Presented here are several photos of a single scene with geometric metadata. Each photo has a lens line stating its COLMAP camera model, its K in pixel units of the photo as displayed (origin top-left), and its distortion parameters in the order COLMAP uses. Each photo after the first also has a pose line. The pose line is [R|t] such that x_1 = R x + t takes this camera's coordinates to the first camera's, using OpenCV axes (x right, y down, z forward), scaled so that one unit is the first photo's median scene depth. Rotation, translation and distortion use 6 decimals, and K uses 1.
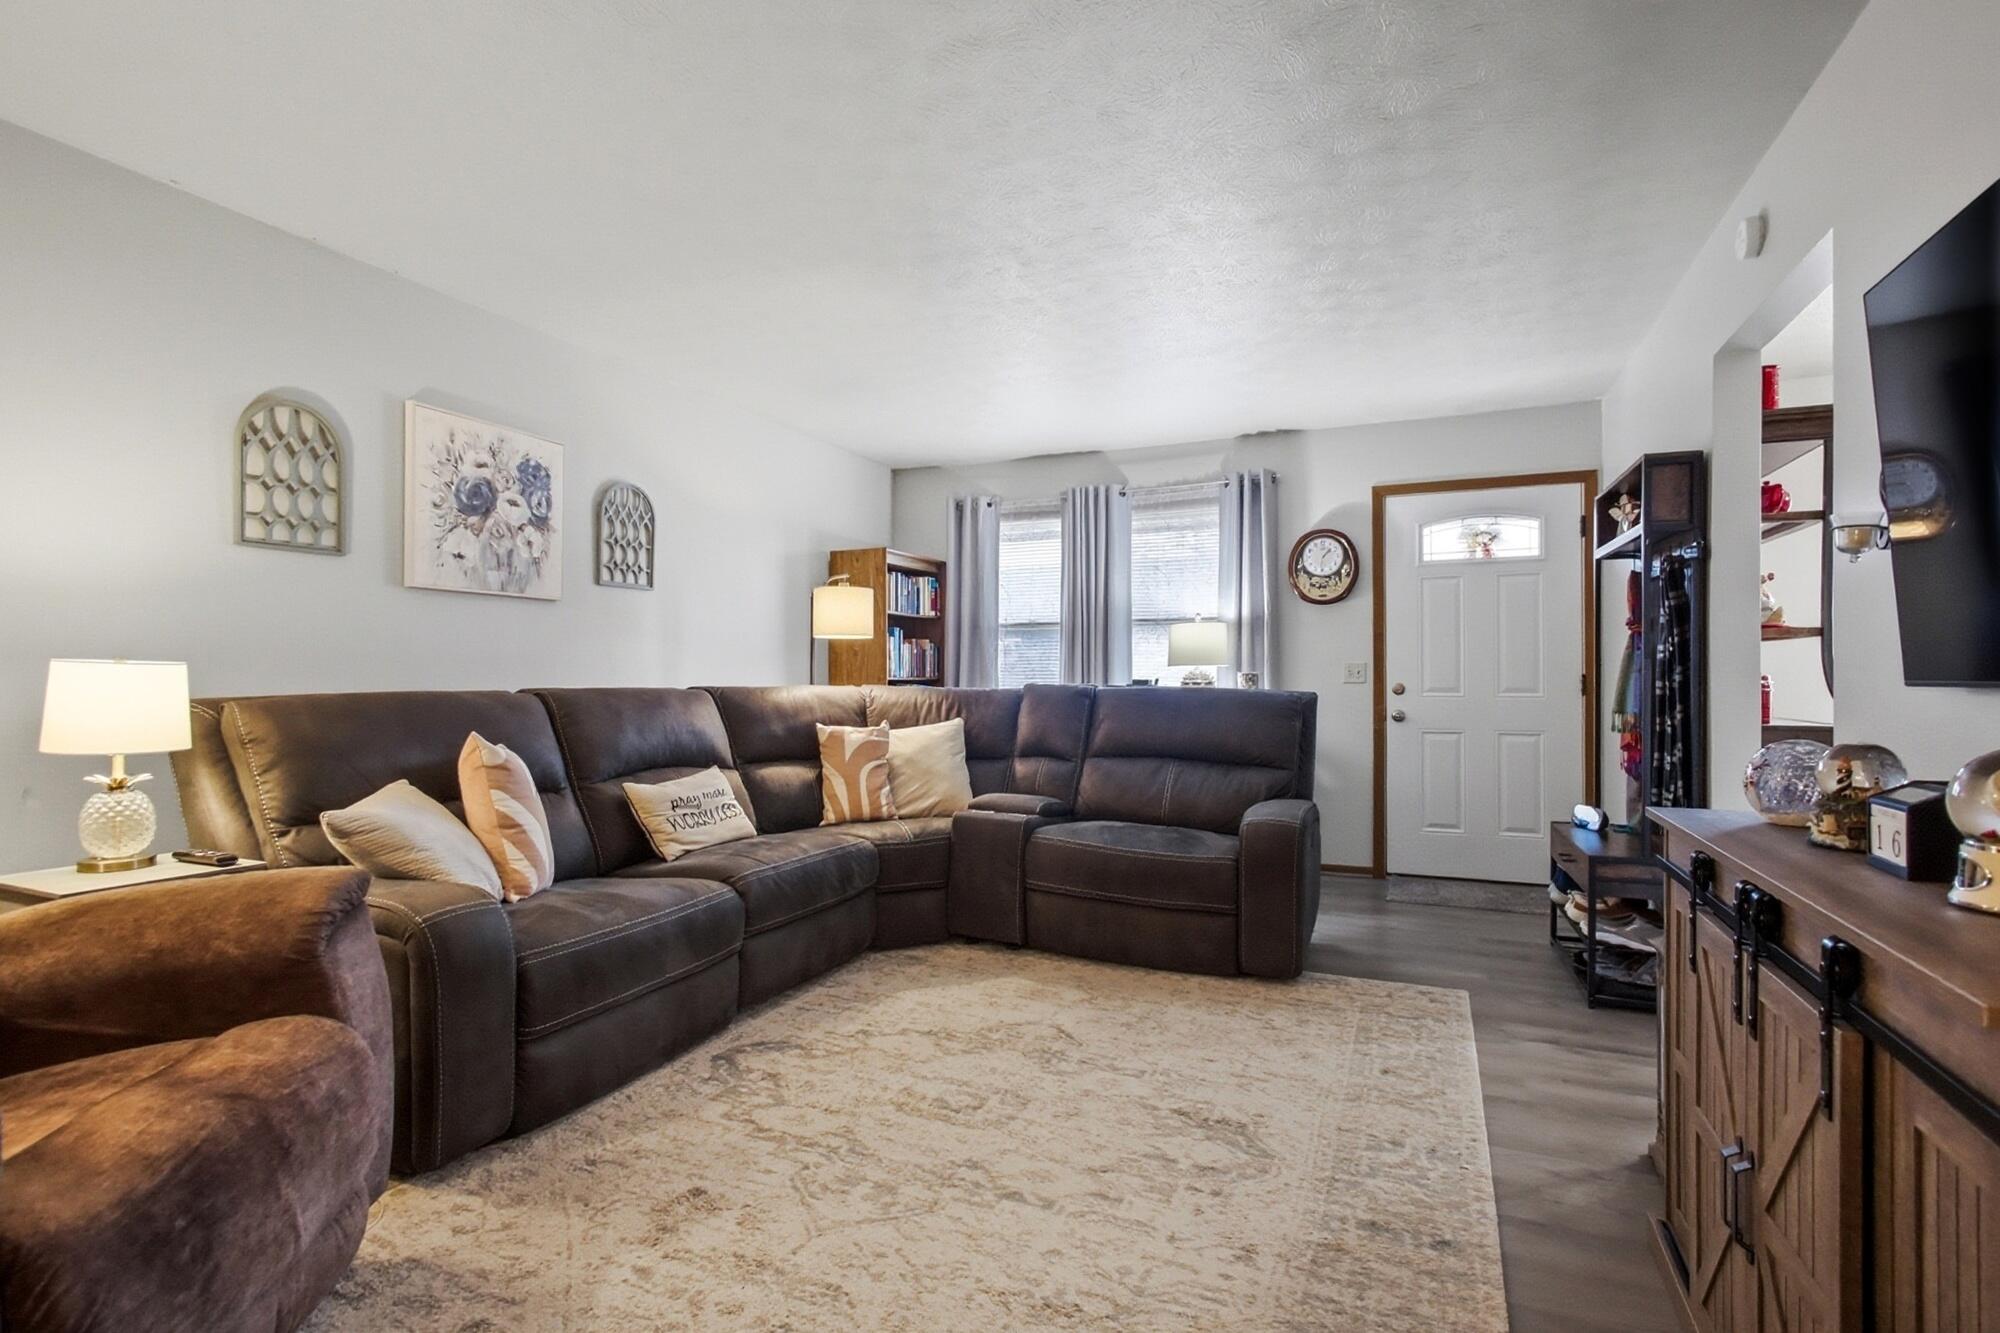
lens RADIAL K [[933.4, 0, 998.9], [0, 933.4, 676.9], [0, 0, 1]] dist [-0.000546, -0.000309]
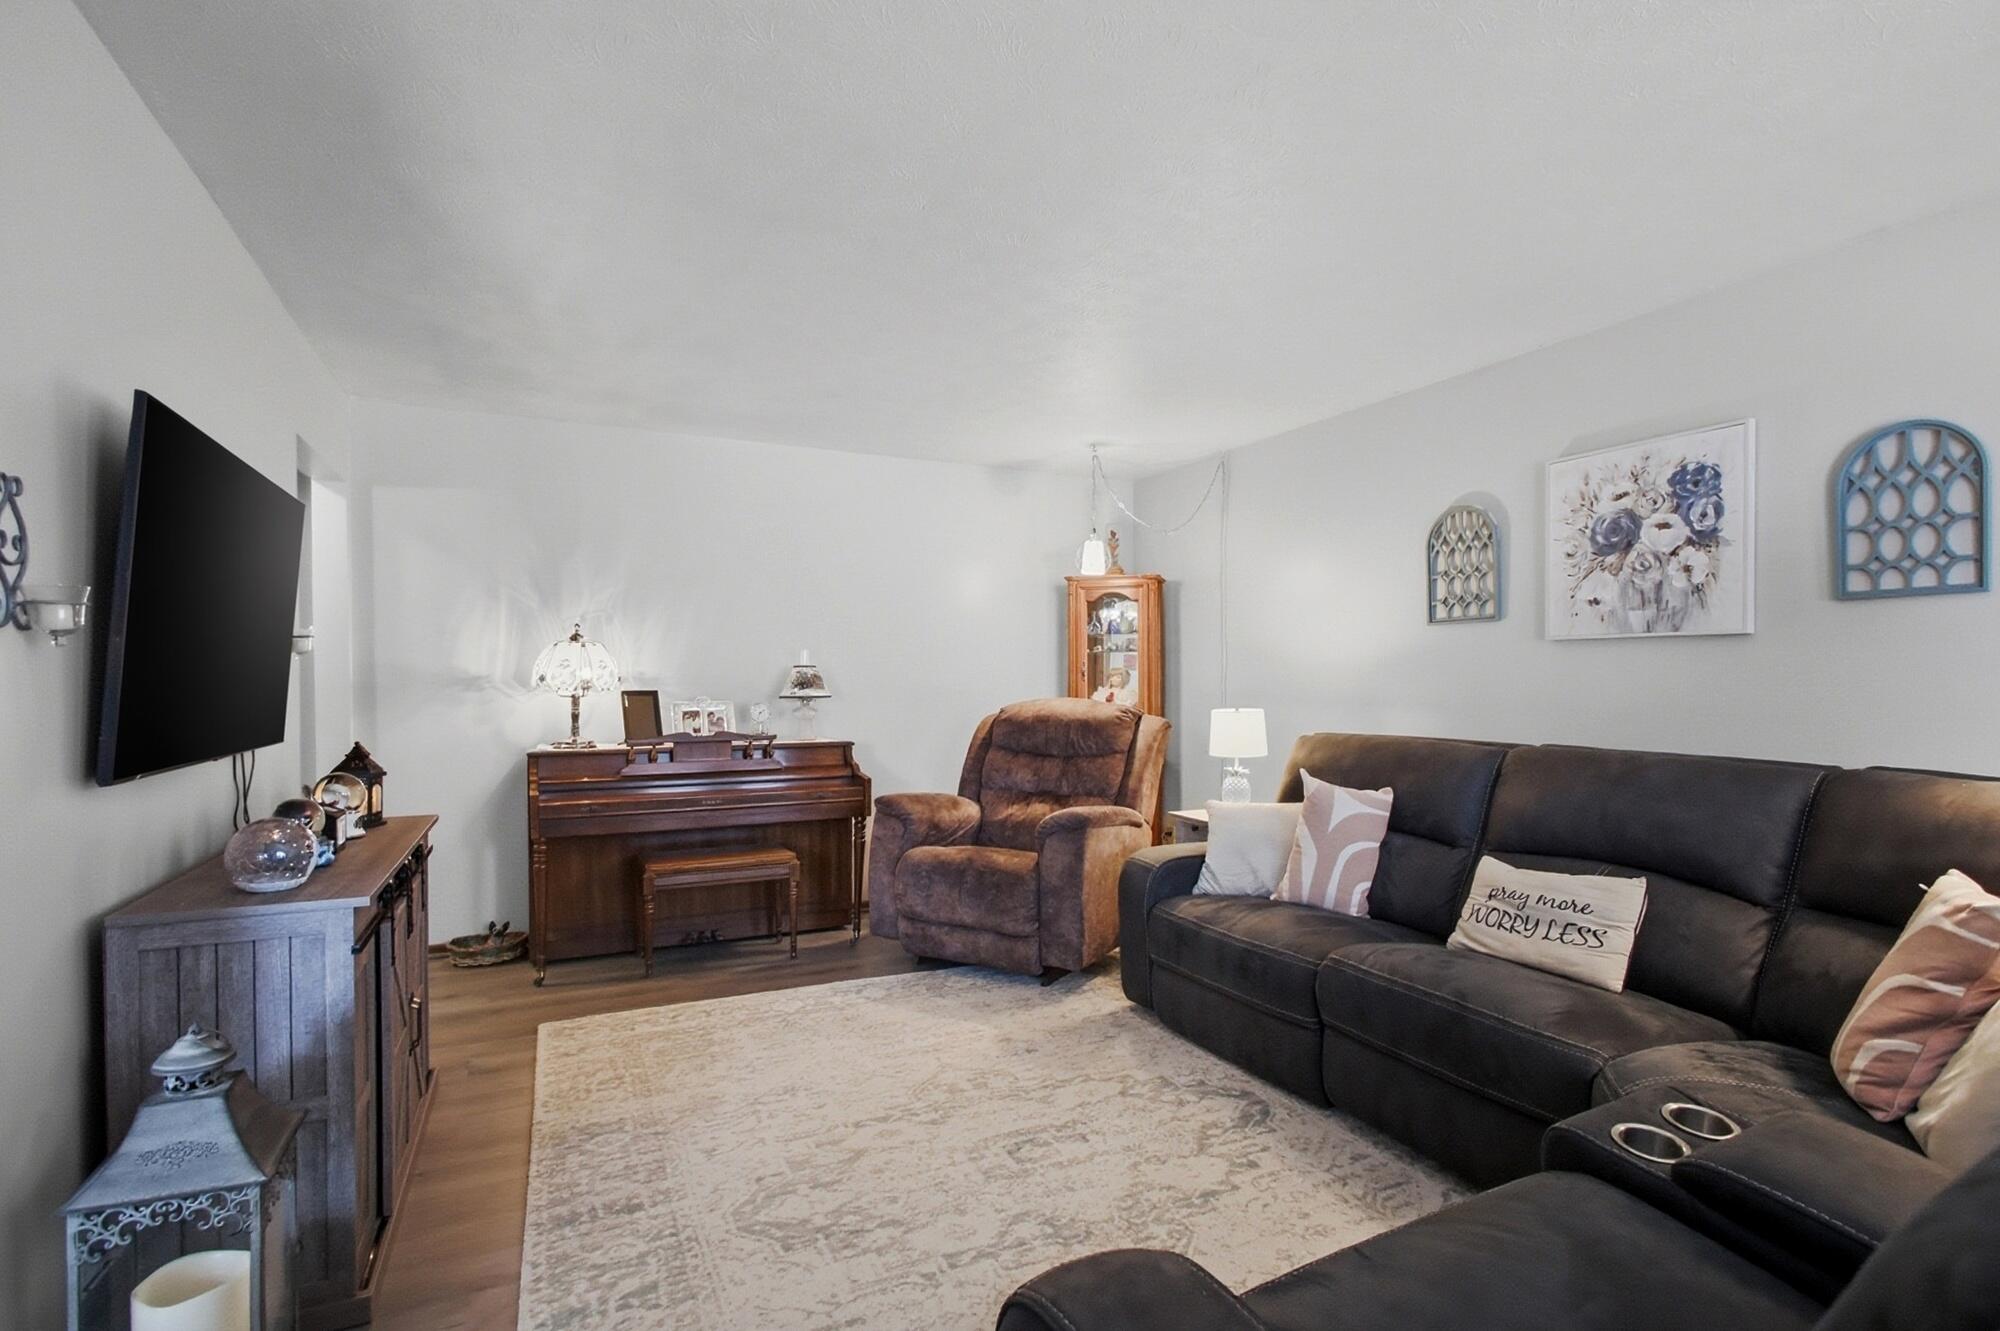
lens RADIAL K [[955.2, 0, 999.9], [0, 955.2, 684.0], [0, 0, 1]] dist [-0.000260, 0.000847]
pose [[-0.646096, 0.005473, -0.763237, 0.568951], [-0.000965, 0.999968, 0.007988, -0.053755], [0.763256, 0.005897, -0.646070, 1.192605]]
